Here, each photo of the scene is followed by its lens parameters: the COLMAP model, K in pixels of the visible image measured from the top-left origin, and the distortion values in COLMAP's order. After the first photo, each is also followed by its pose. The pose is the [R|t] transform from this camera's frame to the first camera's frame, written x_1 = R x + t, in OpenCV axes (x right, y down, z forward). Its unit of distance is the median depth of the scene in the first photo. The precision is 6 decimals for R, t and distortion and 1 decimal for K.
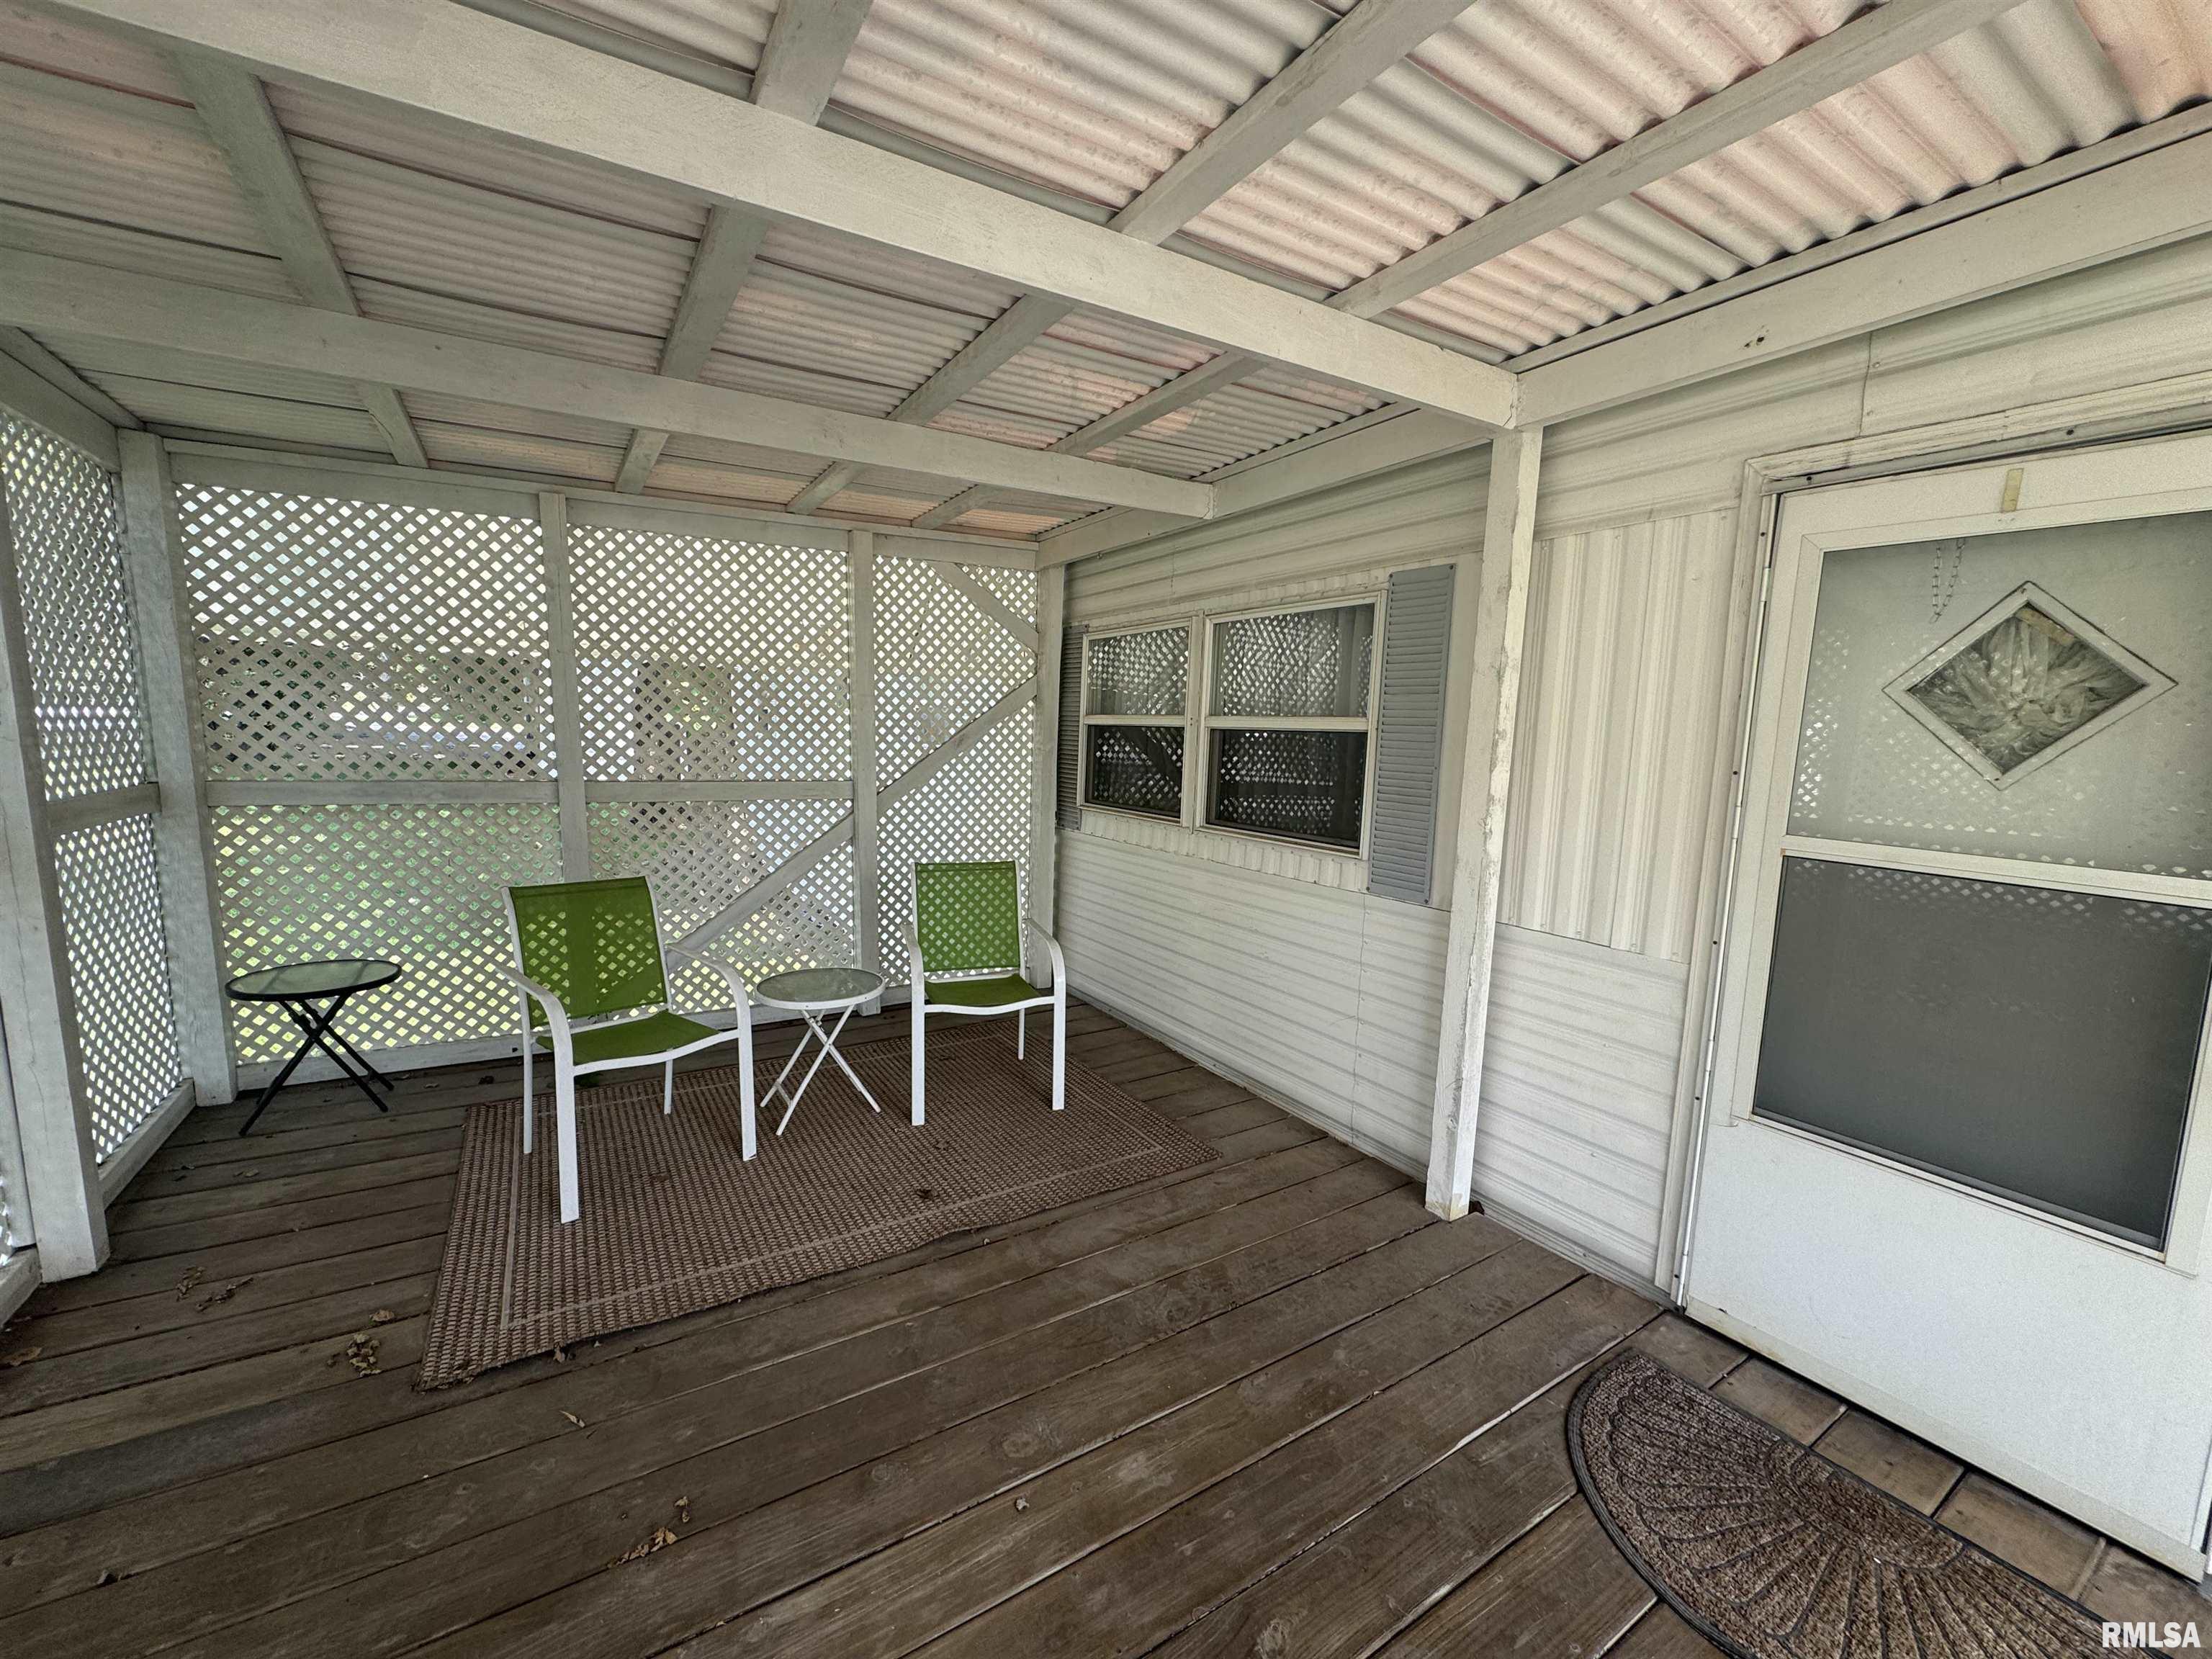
lens RADIAL K [[895.9, 0, 1104.5], [0, 895.9, 836.6], [0, 0, 1]] dist [-0.004520, 0.001076]
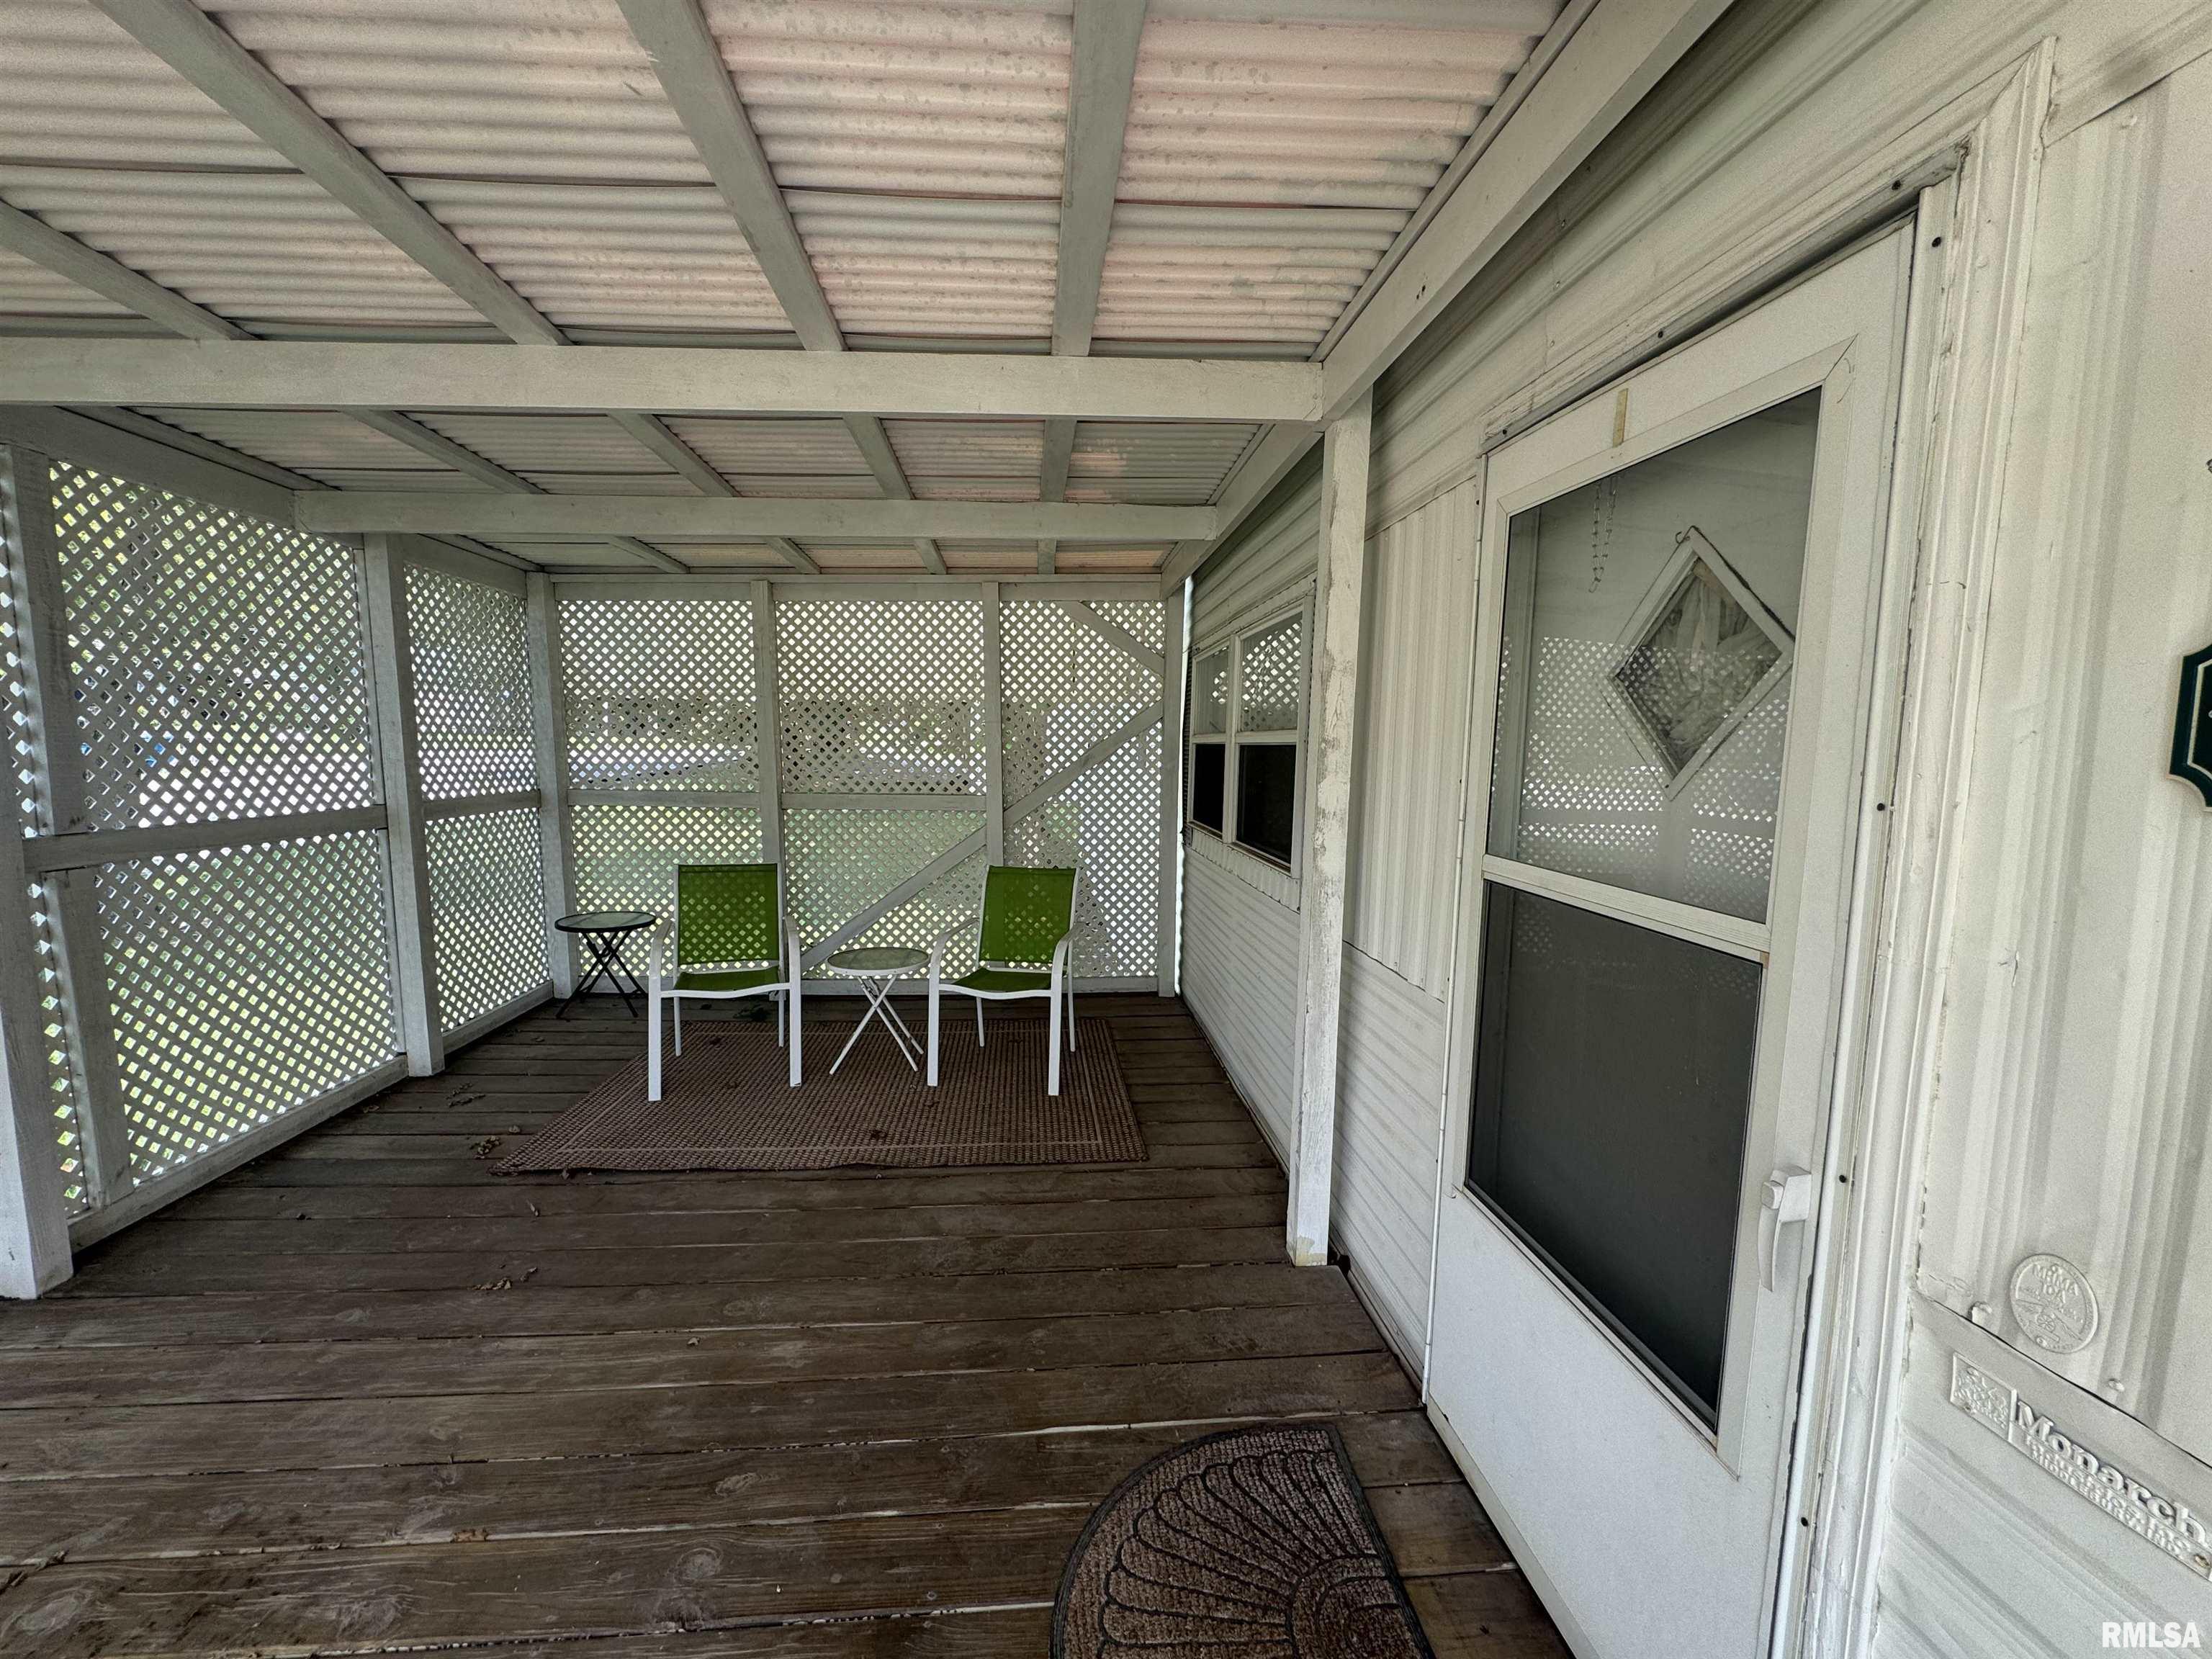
lens RADIAL K [[895.9, 0, 1096.1], [0, 895.9, 834.1], [0, 0, 1]] dist [-0.004520, 0.001076]
pose [[0.883279, 0.028581, -0.467976, 0.577985], [-0.043766, 0.998808, -0.021605, 0.010024], [0.466801, 0.039564, 0.883477, 0.058299]]
